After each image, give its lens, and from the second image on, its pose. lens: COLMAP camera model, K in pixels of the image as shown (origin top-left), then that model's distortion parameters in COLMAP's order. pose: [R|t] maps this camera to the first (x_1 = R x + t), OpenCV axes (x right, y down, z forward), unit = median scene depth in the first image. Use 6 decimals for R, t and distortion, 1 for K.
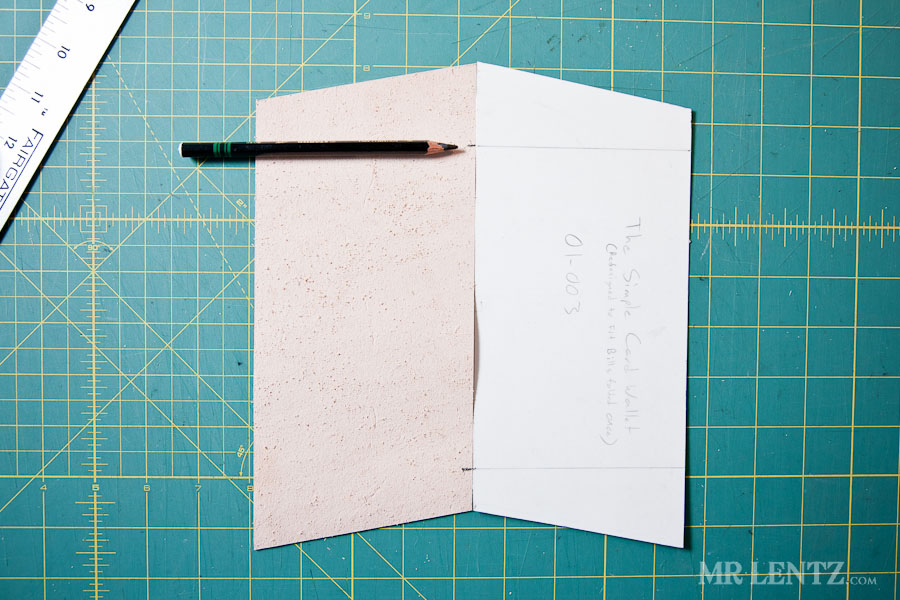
lens RADIAL K [[774.6, 0, 448.5], [0, 774.6, 302.0], [0, 0, 1]] dist [-0.046394, 0.039079]
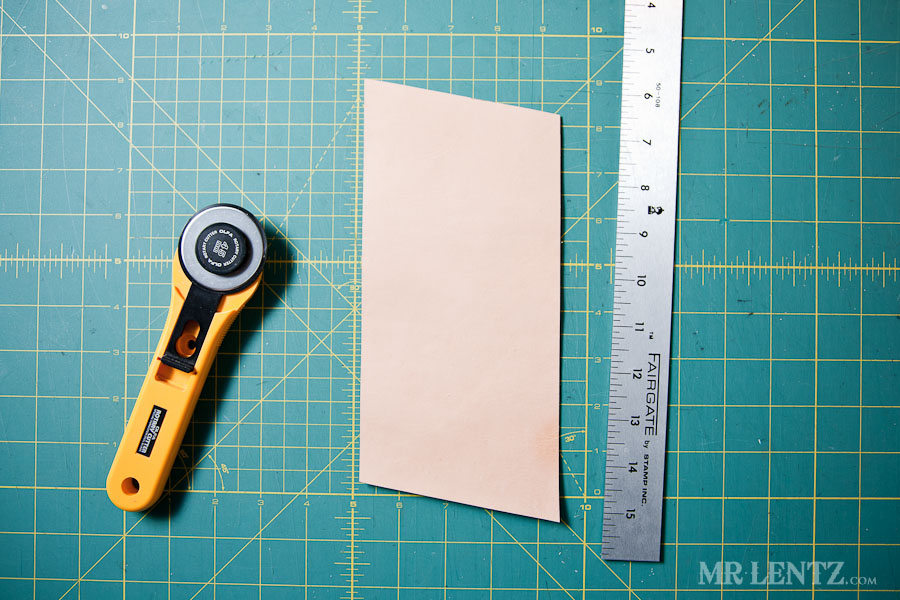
lens RADIAL K [[702.4, 0, 450.4], [0, 702.4, 306.5], [0, 0, 1]] dist [-0.058754, 0.037635]
pose [[0.999245, 0.002909, -0.038730, -0.279410], [-0.004517, 0.999129, -0.041491, -0.001808], [0.038576, 0.041634, 0.998388, -0.011958]]
